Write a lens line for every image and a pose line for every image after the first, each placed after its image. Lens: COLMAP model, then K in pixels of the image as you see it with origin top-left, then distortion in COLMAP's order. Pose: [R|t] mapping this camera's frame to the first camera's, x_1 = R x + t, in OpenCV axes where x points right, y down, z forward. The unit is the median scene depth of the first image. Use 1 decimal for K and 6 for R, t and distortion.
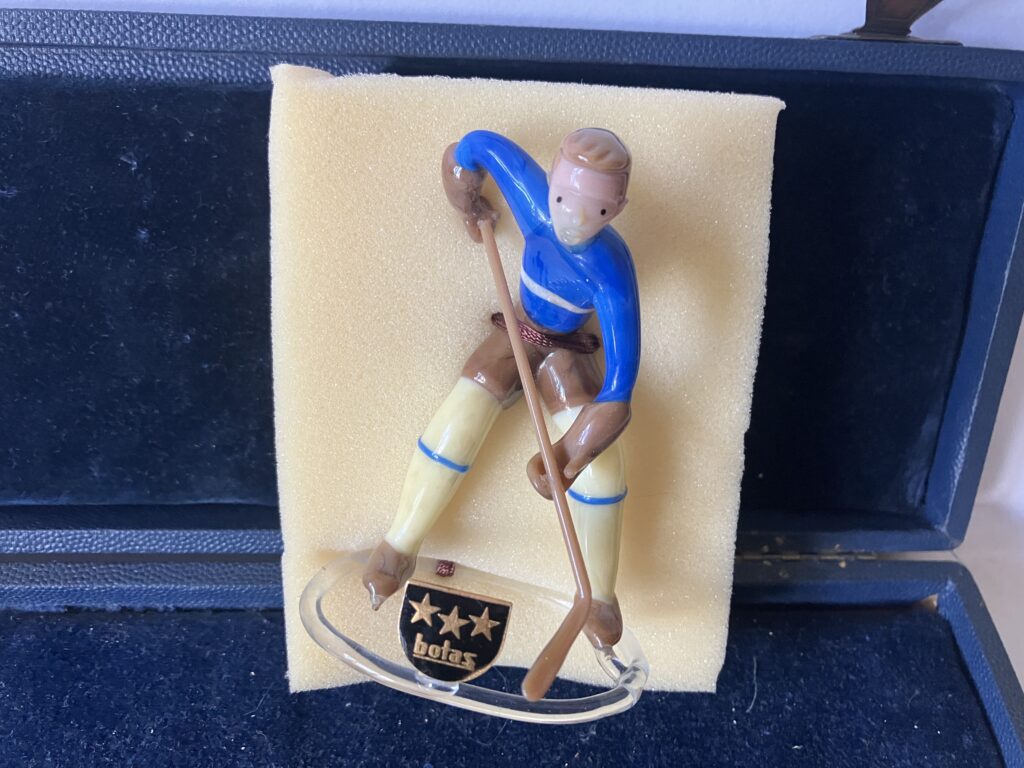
lens RADIAL K [[840.0, 0, 512.0], [0, 840.0, 384.0], [0, 0, 1]] dist [0.010422, 0.017090]
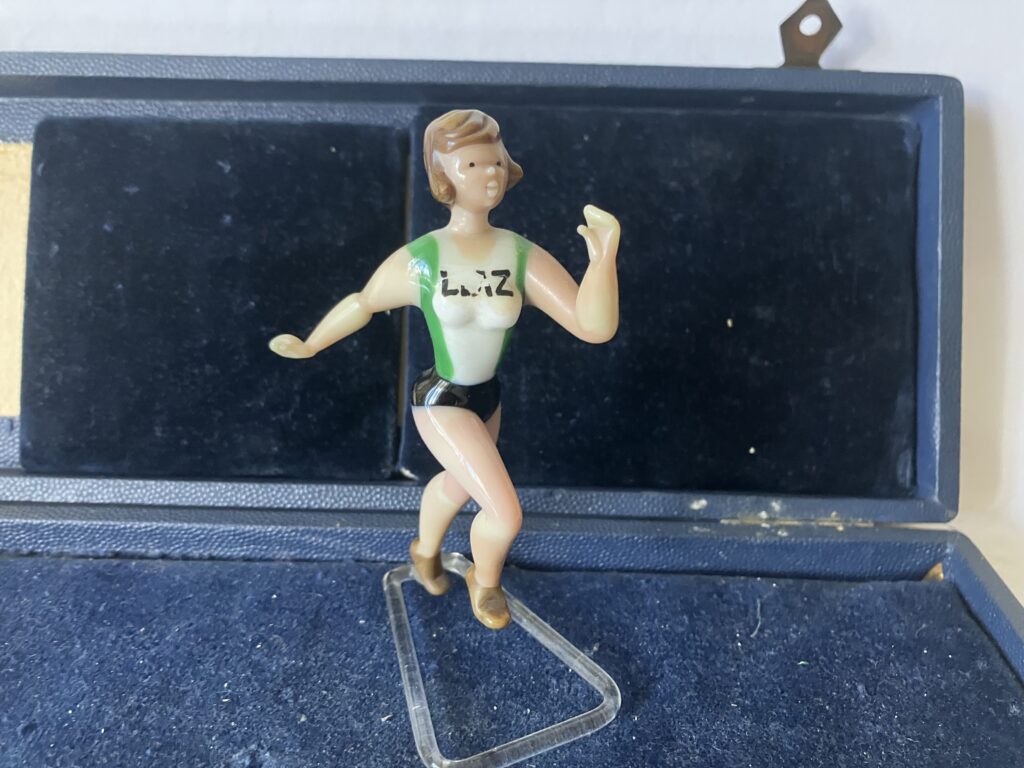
lens RADIAL K [[840.0, 0, 512.0], [0, 840.0, 384.0], [0, 0, 1]] dist [0.010422, 0.017090]
pose [[0.998167, -0.016508, -0.058231, 0.056123], [-0.005480, 0.933486, -0.358573, 0.465905], [0.060277, 0.358234, 0.931684, -0.064434]]
